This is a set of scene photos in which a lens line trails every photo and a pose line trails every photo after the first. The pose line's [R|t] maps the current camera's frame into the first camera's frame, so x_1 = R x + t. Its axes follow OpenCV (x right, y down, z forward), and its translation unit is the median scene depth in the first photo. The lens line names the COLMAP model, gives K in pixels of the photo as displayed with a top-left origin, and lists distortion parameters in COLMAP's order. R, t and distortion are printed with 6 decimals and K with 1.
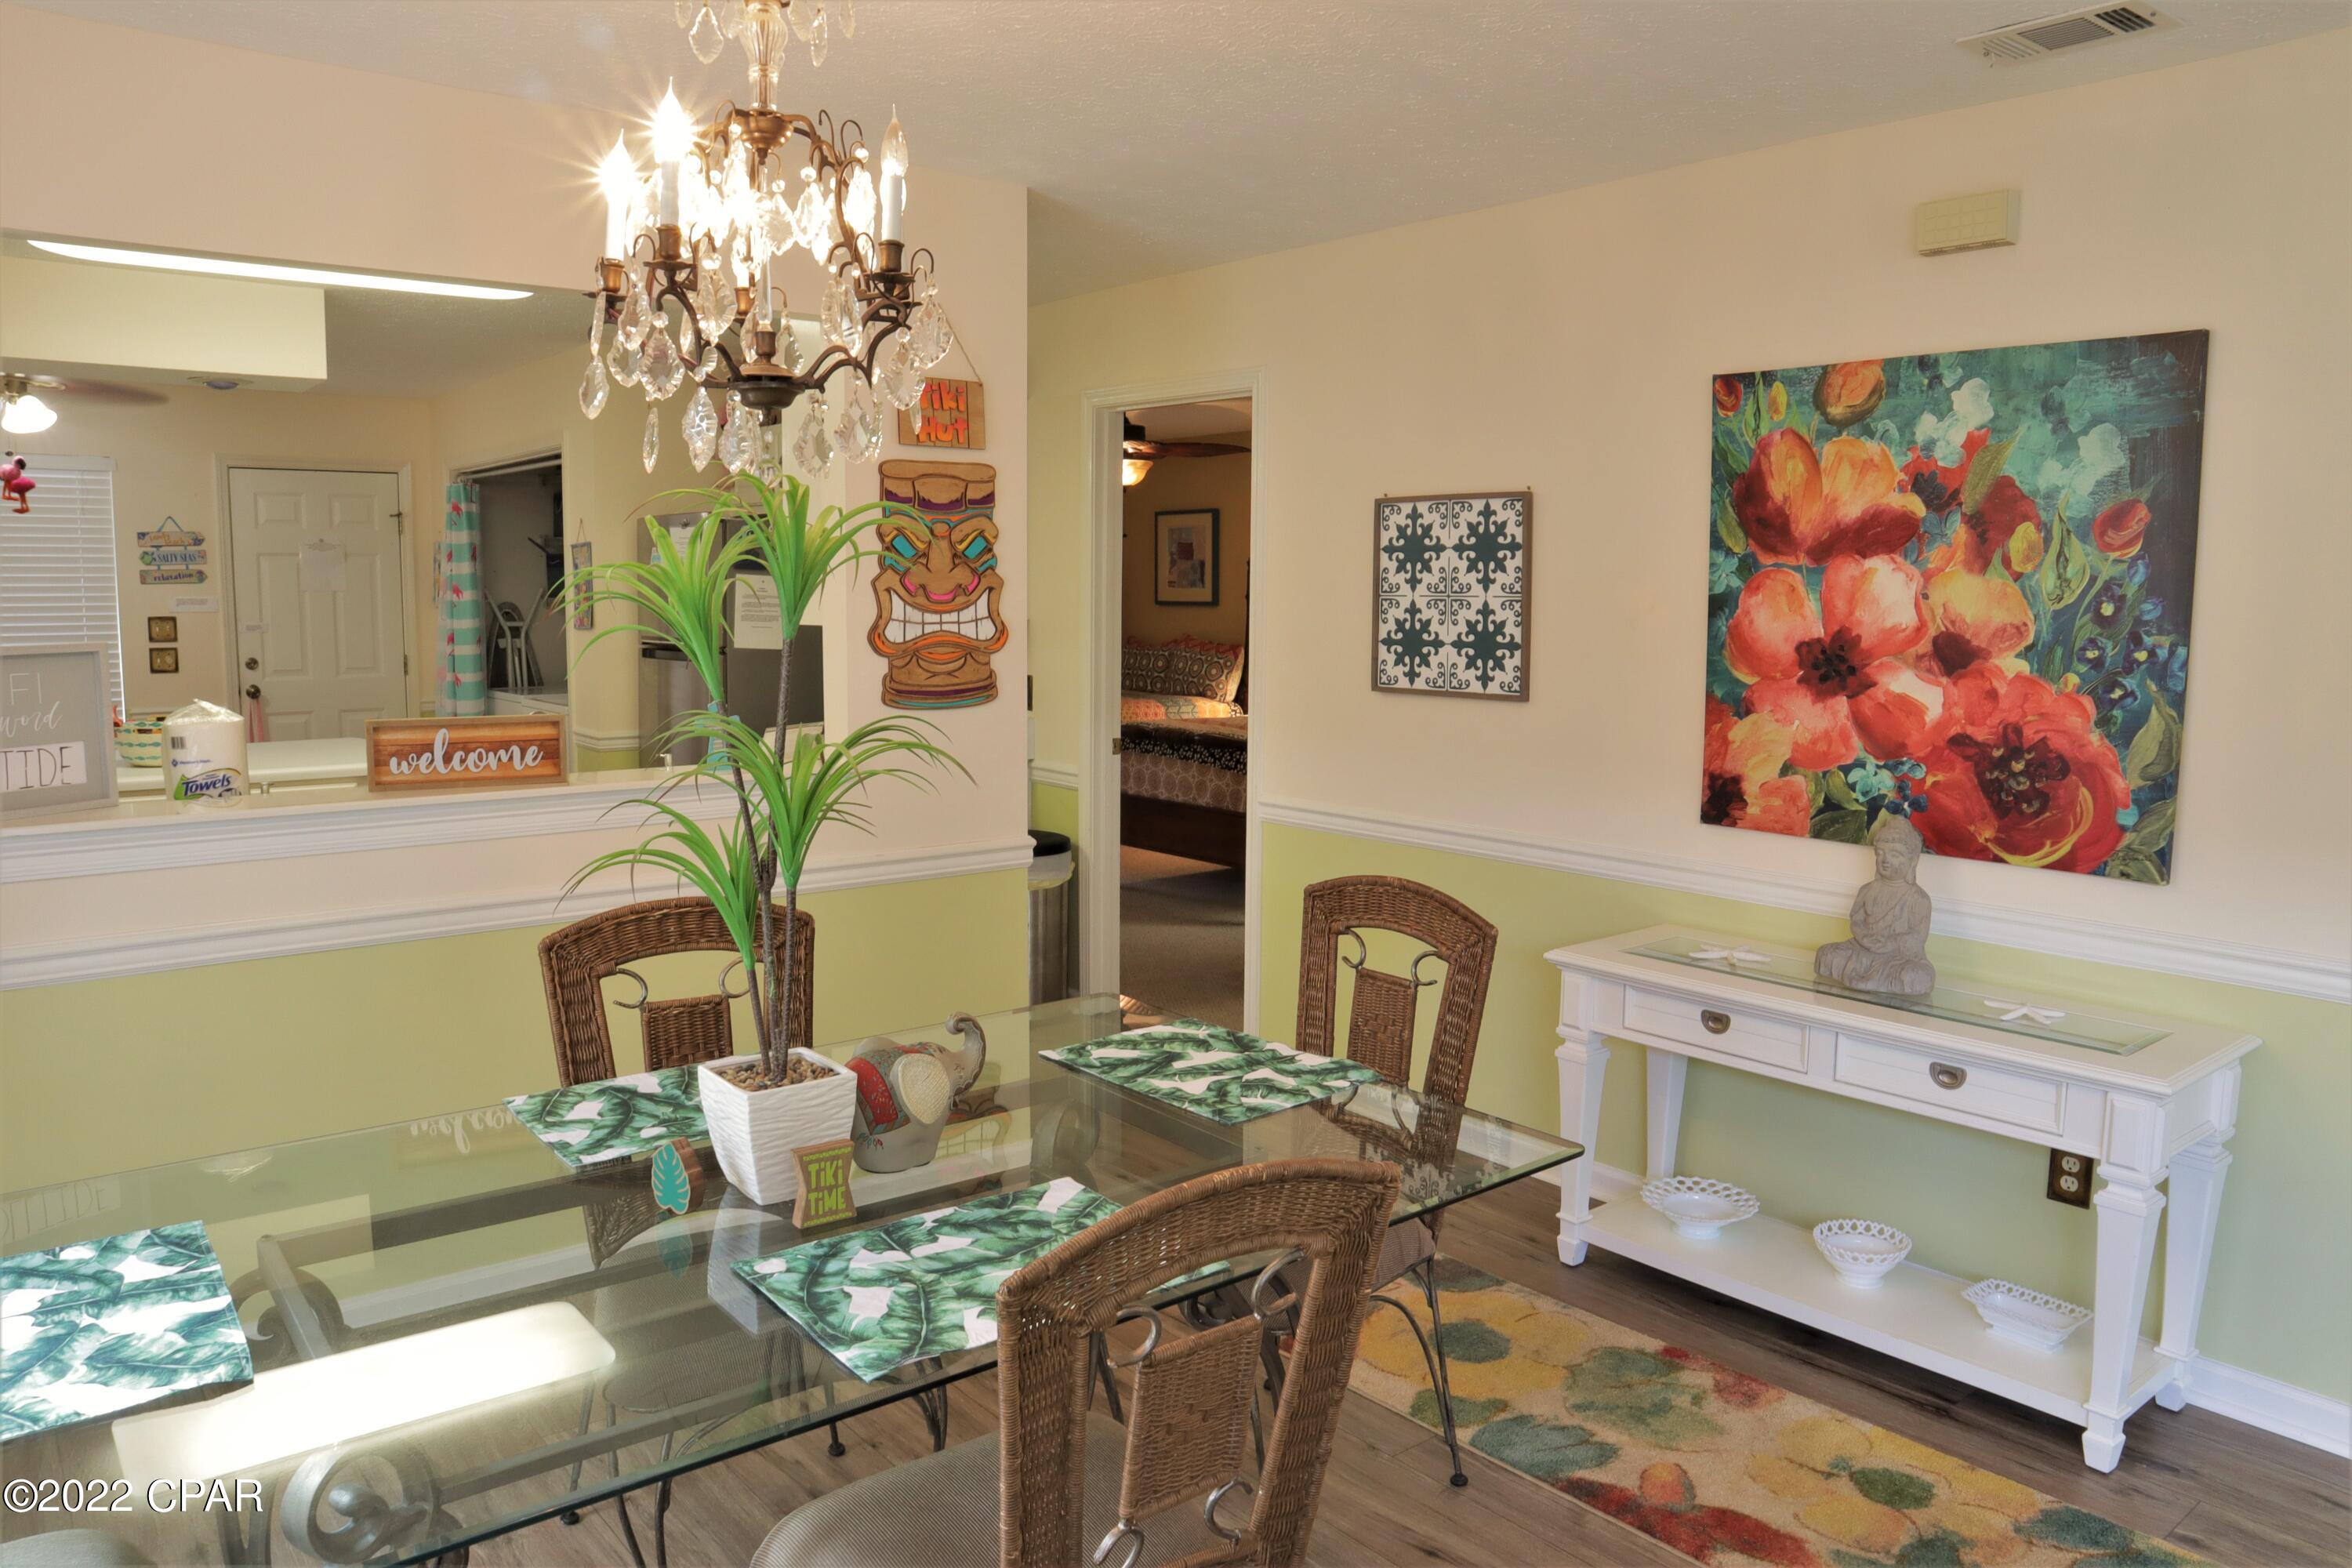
lens RADIAL K [[1638.8, 0, 1174.7], [0, 1638.8, 766.1], [0, 0, 1]] dist [-0.117319, 0.071834]
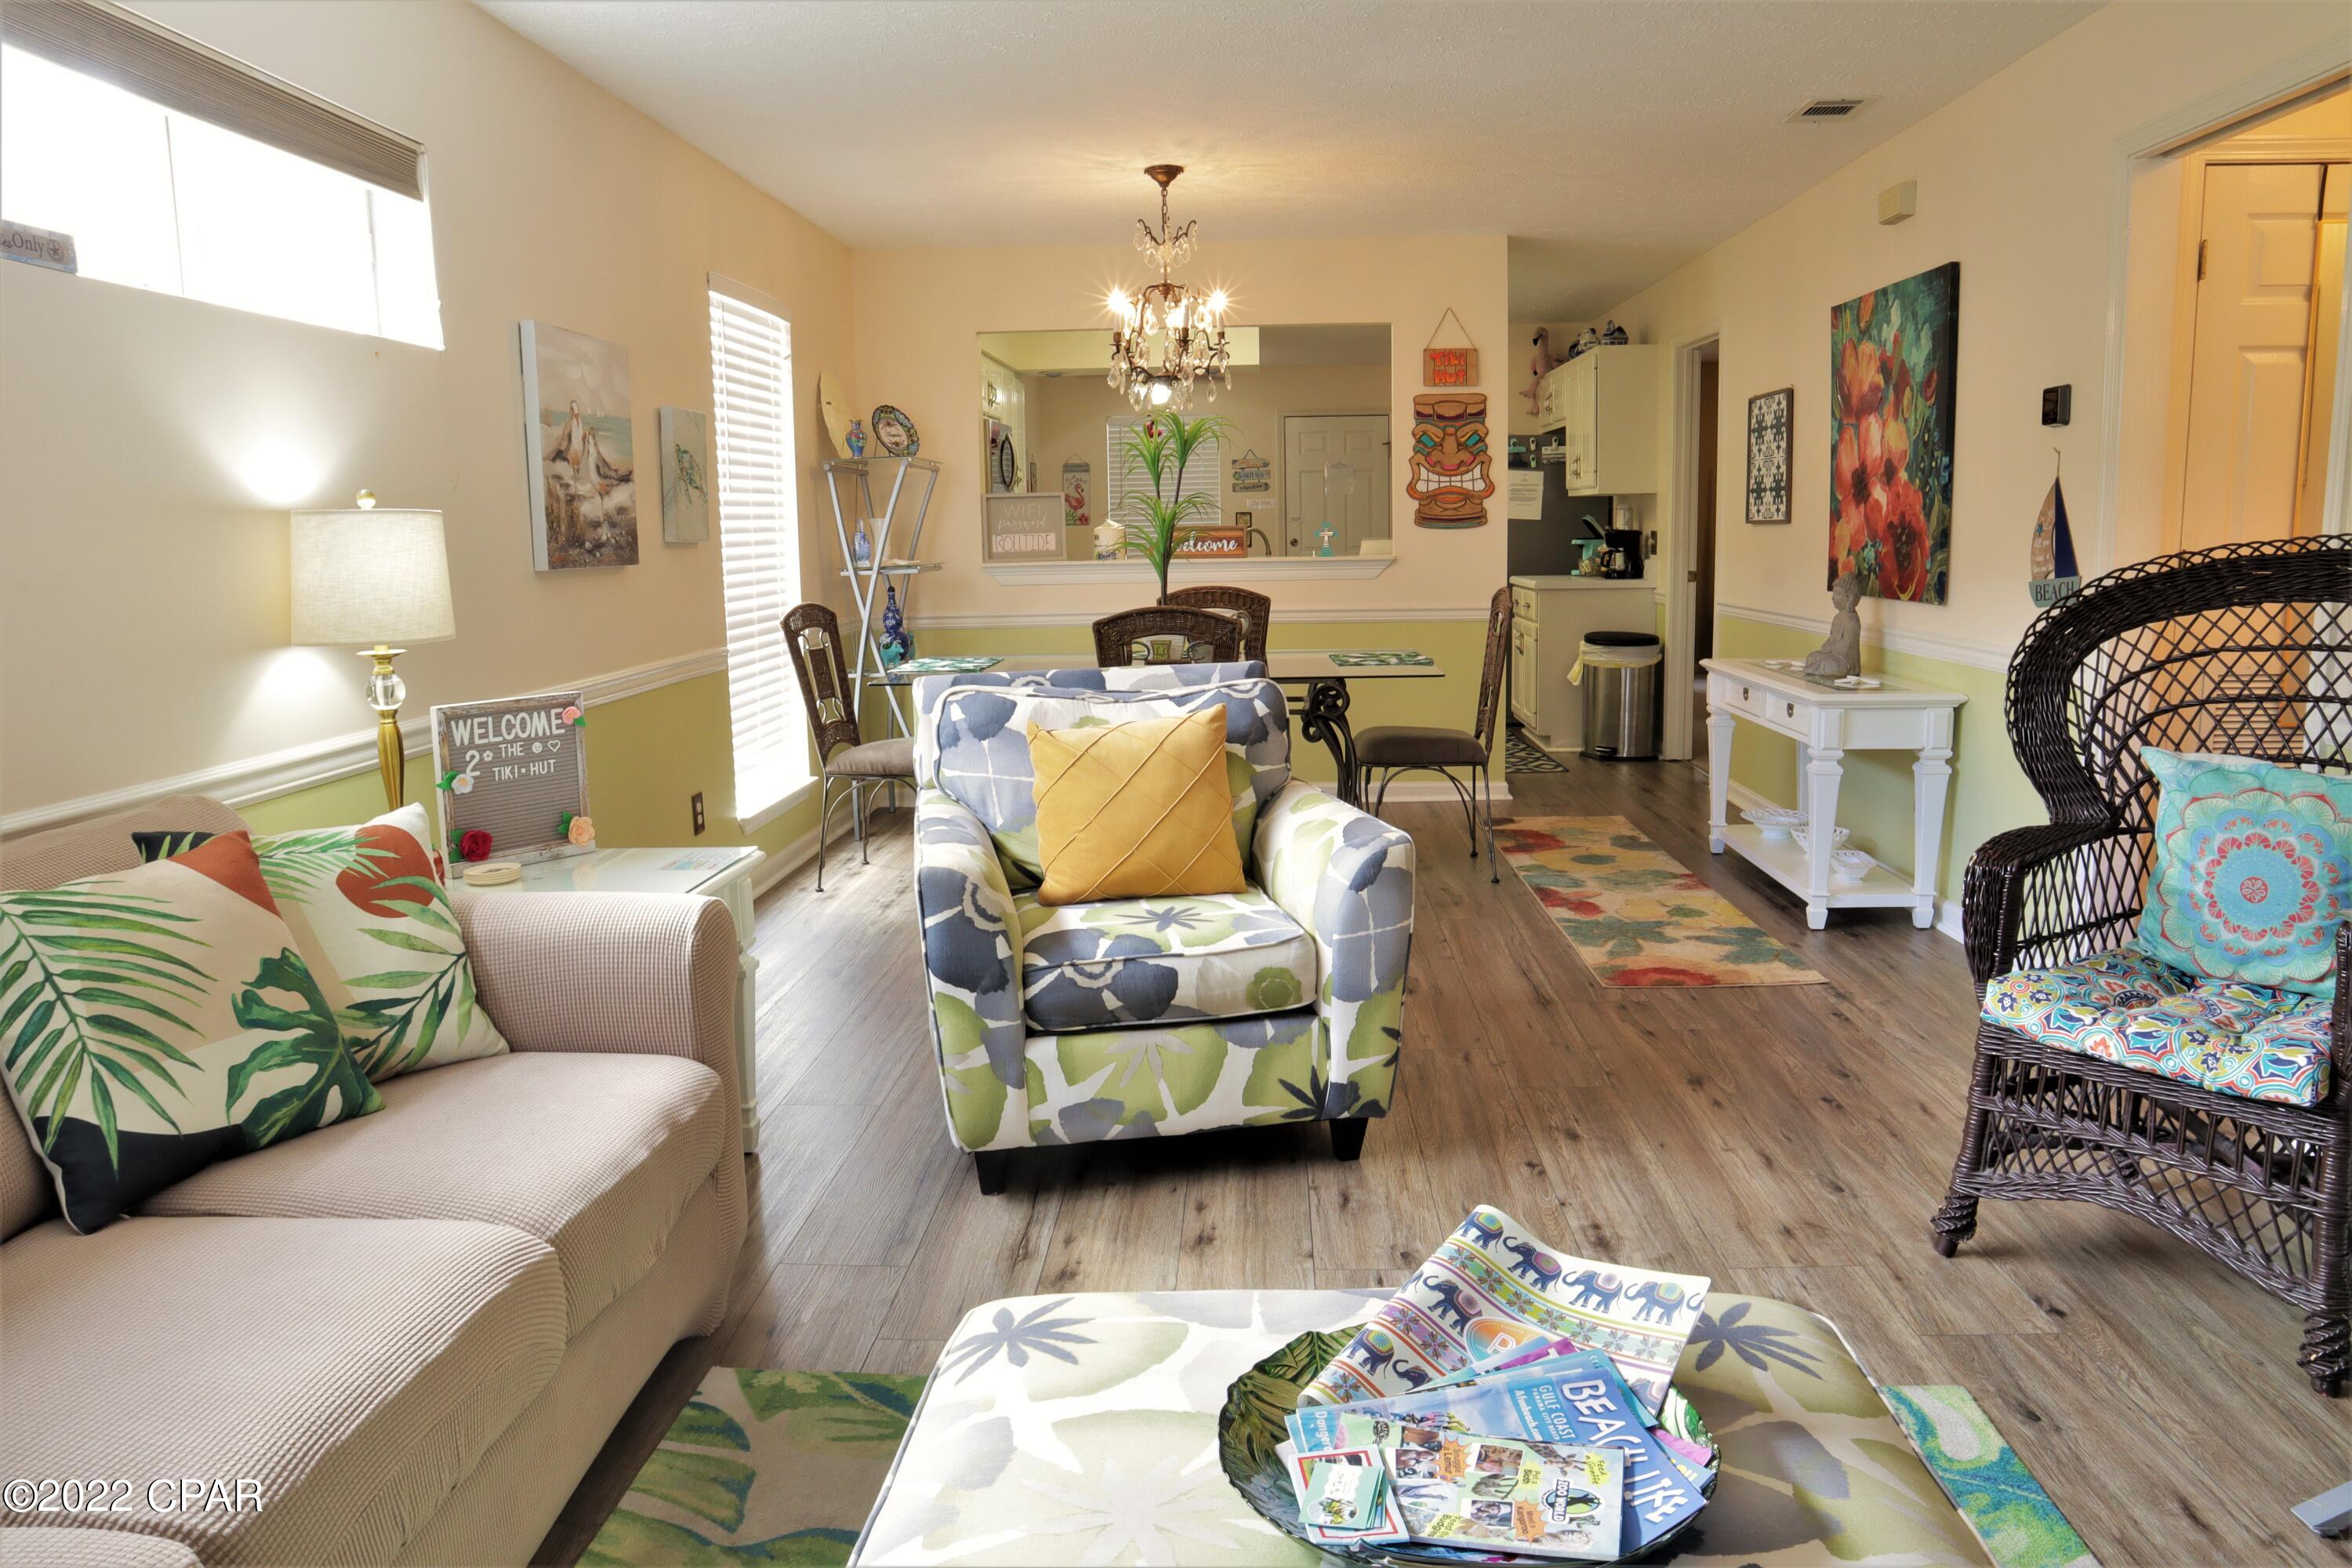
lens RADIAL K [[1638.8, 0, 1189.4], [0, 1638.8, 776.7], [0, 0, 1]] dist [-0.117319, 0.071834]
pose [[0.742173, 0.080425, -0.665365, 0.876368], [-0.051108, 0.996675, 0.063463, 0.140968], [0.668257, -0.013095, 0.743816, -0.562236]]
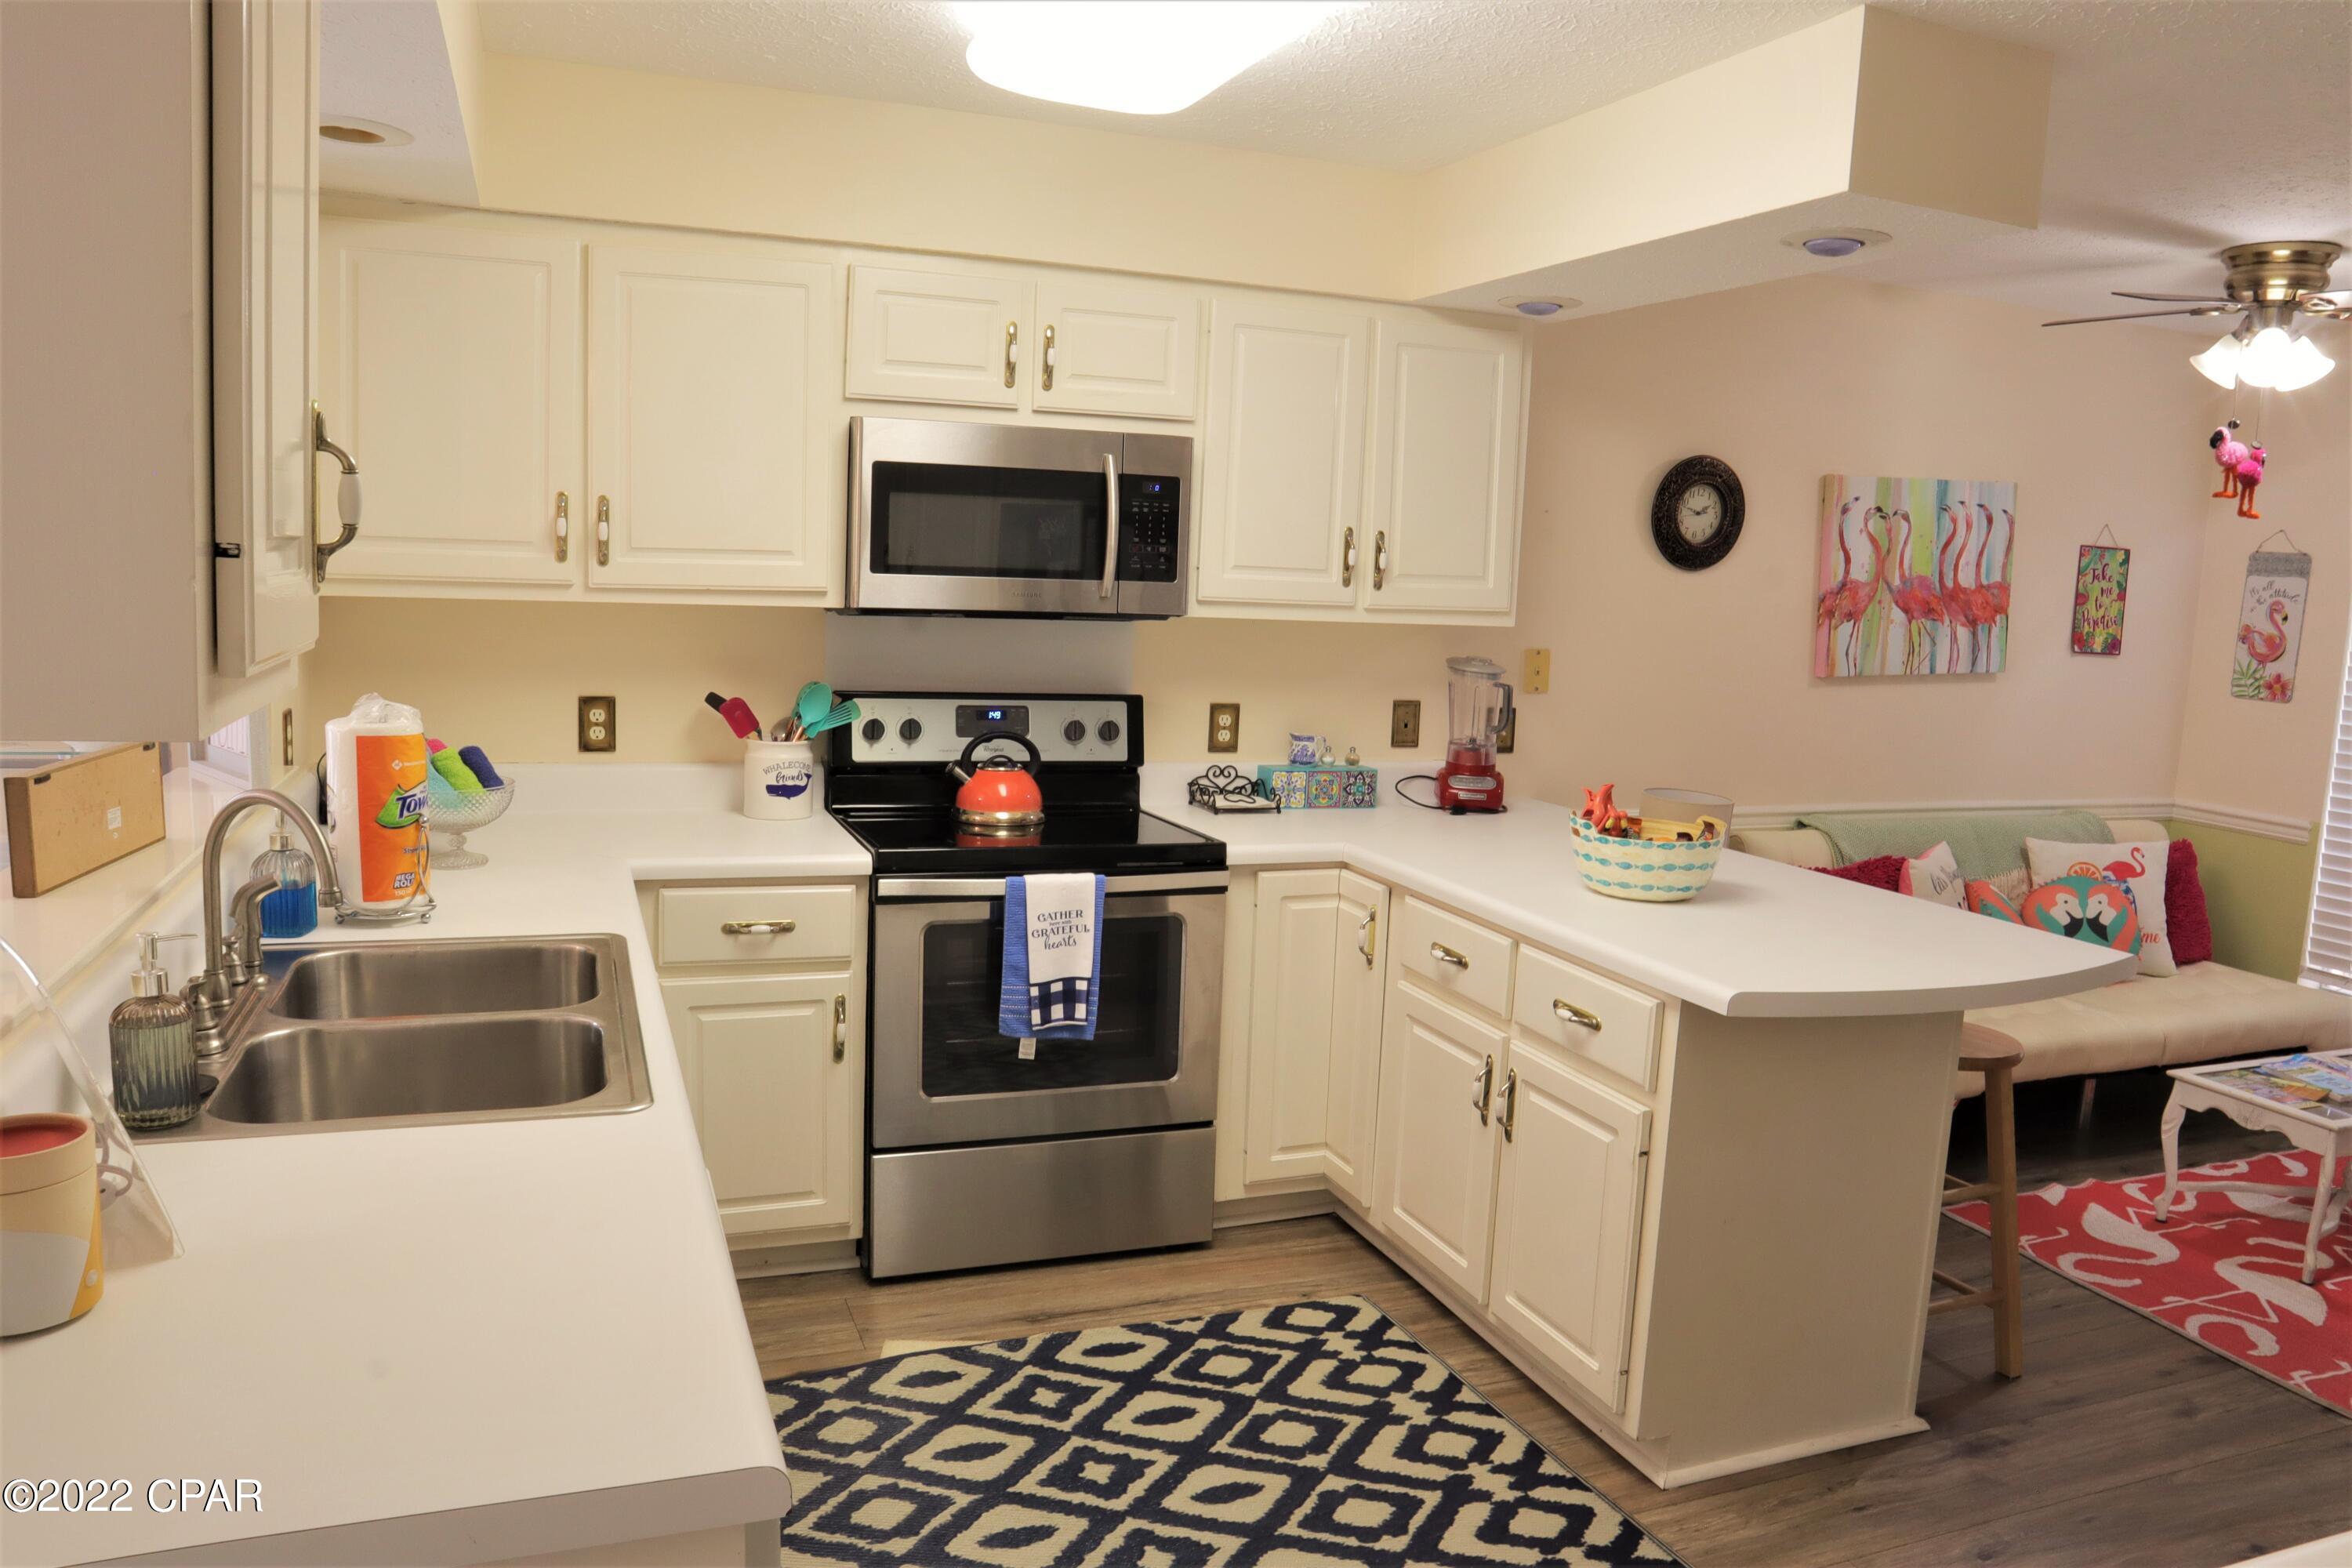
lens RADIAL K [[1638.8, 0, 1190.1], [0, 1638.8, 773.5], [0, 0, 1]] dist [-0.117319, 0.071834]
pose [[-0.305810, 0.101754, -0.946639, 0.022022], [-0.152235, 0.976254, 0.154117, -0.146178], [0.939843, 0.191242, -0.283058, 1.252053]]
